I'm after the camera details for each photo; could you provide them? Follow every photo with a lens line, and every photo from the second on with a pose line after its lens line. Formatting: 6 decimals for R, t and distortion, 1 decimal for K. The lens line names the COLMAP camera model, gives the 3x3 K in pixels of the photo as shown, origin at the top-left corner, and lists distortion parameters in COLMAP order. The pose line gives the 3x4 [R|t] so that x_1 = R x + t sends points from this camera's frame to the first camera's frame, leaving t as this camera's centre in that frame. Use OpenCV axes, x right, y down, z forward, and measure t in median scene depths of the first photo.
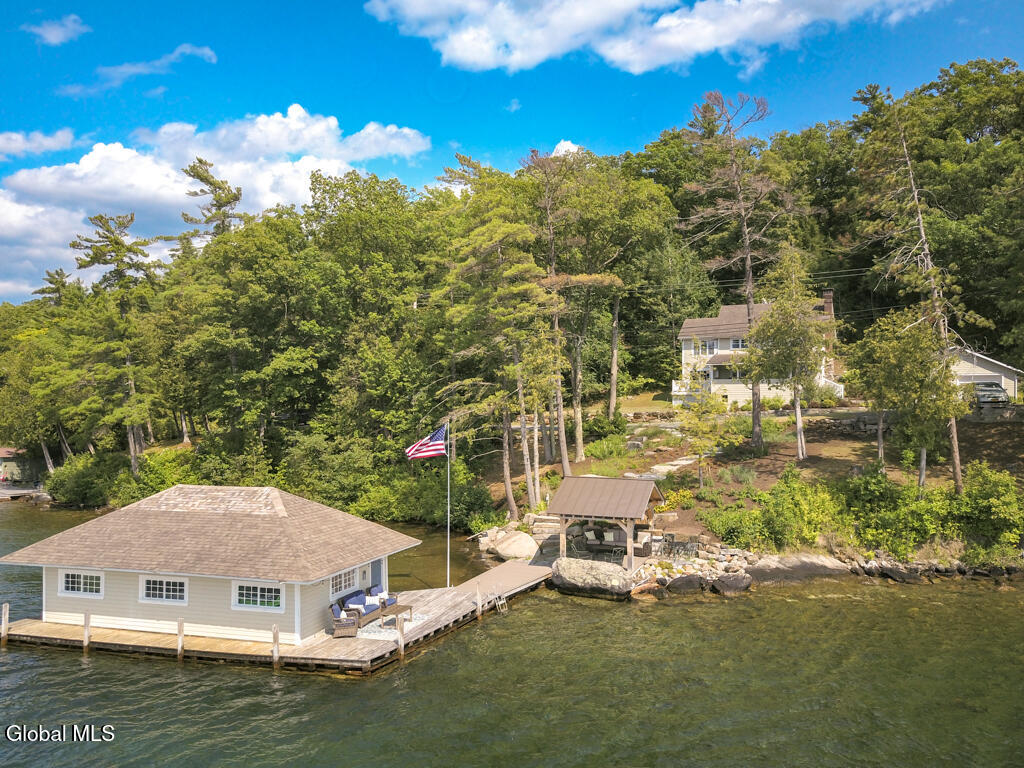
lens RADIAL K [[806.9, 0, 524.3], [0, 806.9, 404.6], [0, 0, 1]] dist [0.005601, 0.004067]
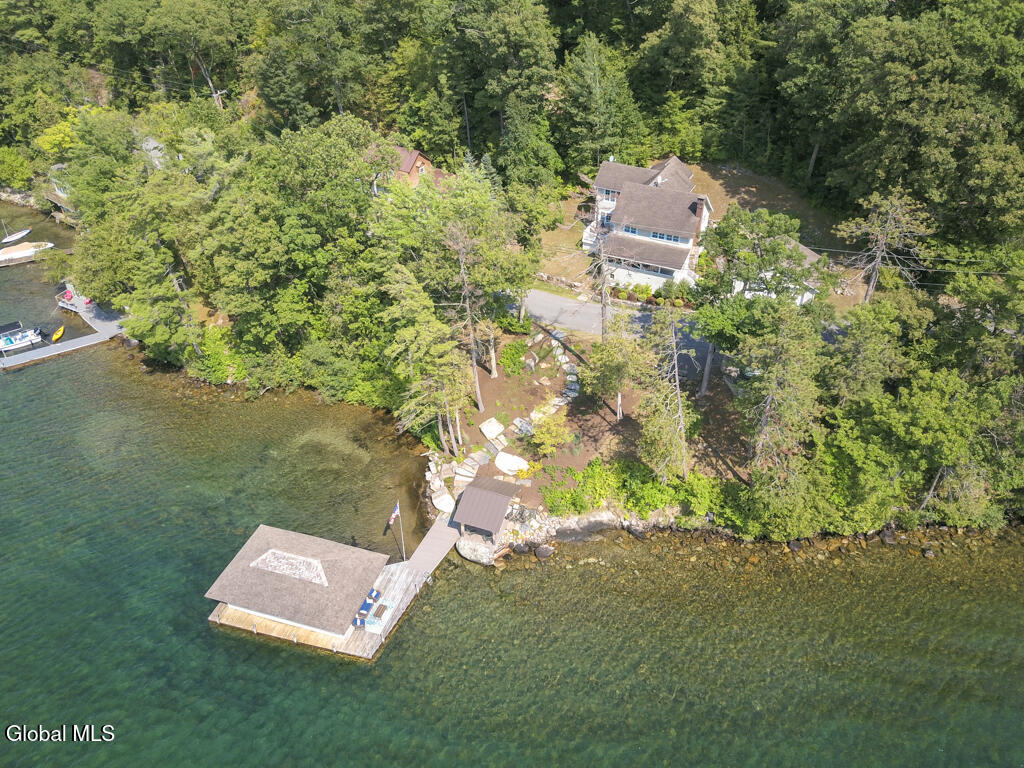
lens RADIAL K [[806.9, 0, 524.3], [0, 806.9, 404.6], [0, 0, 1]] dist [0.005601, 0.004067]
pose [[0.999964, 0.003130, -0.007861, 0.170697], [0.002417, 0.784633, 0.619956, -1.032363], [0.008109, -0.619953, 0.784597, -0.289124]]
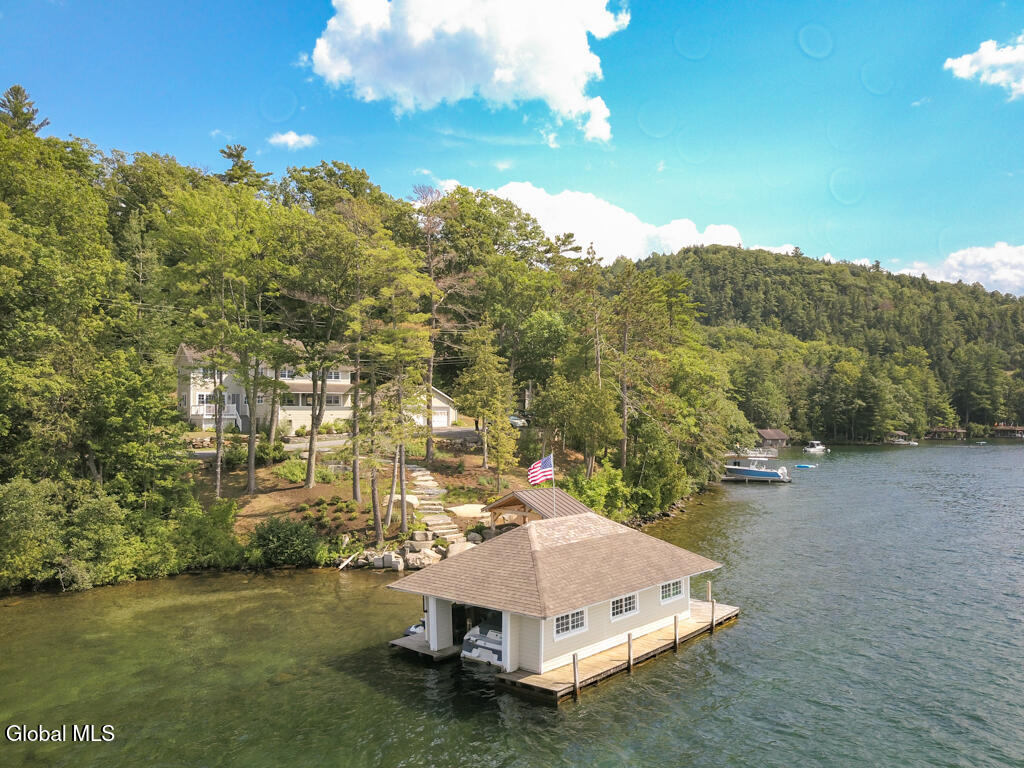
lens RADIAL K [[800.7, 0, 512.0], [0, 800.7, 384.0], [0, 0, 1]] dist [0.003373, 0.003999]
pose [[0.430994, 0.031092, 0.901819, -0.968706], [0.000648, 0.999395, -0.034765, -0.036778], [-0.902355, 0.015568, 0.430713, 0.378323]]
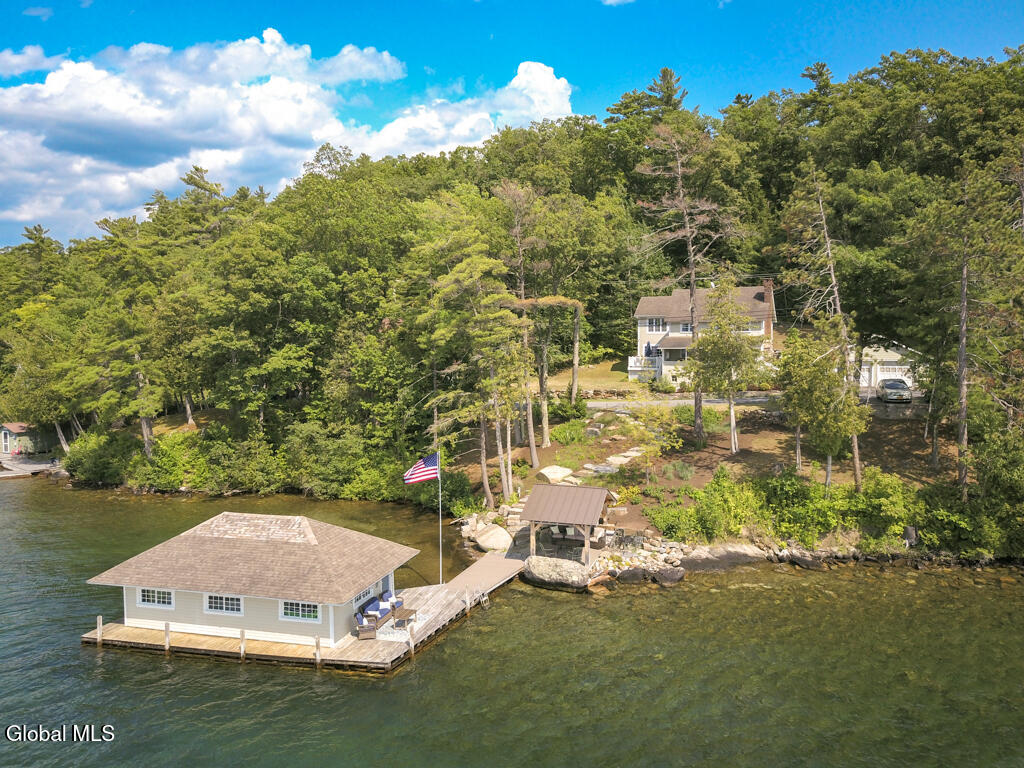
lens RADIAL K [[800.3, 0, 512.0], [0, 800.3, 384.0], [0, 0, 1]] dist [0.011503, -0.006599]
pose [[0.999570, -0.007181, 0.028413, -0.013262], [0.005088, 0.997315, 0.073056, -0.126007], [-0.028862, -0.072880, 0.996923, -0.154836]]
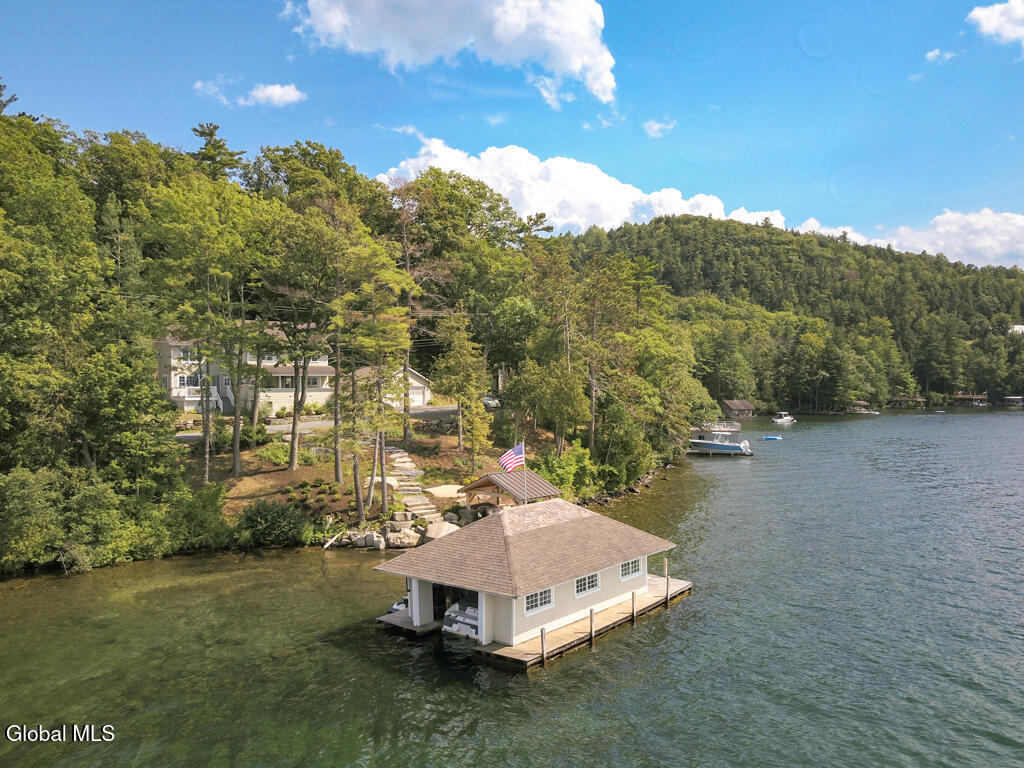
lens RADIAL K [[800.3, 0, 512.0], [0, 800.3, 384.0], [0, 0, 1]] dist [0.011503, -0.006599]
pose [[0.400151, -0.007435, 0.916419, -1.035192], [0.003936, 0.999972, 0.006395, -0.068338], [-0.916441, 0.001048, 0.400169, 0.347946]]
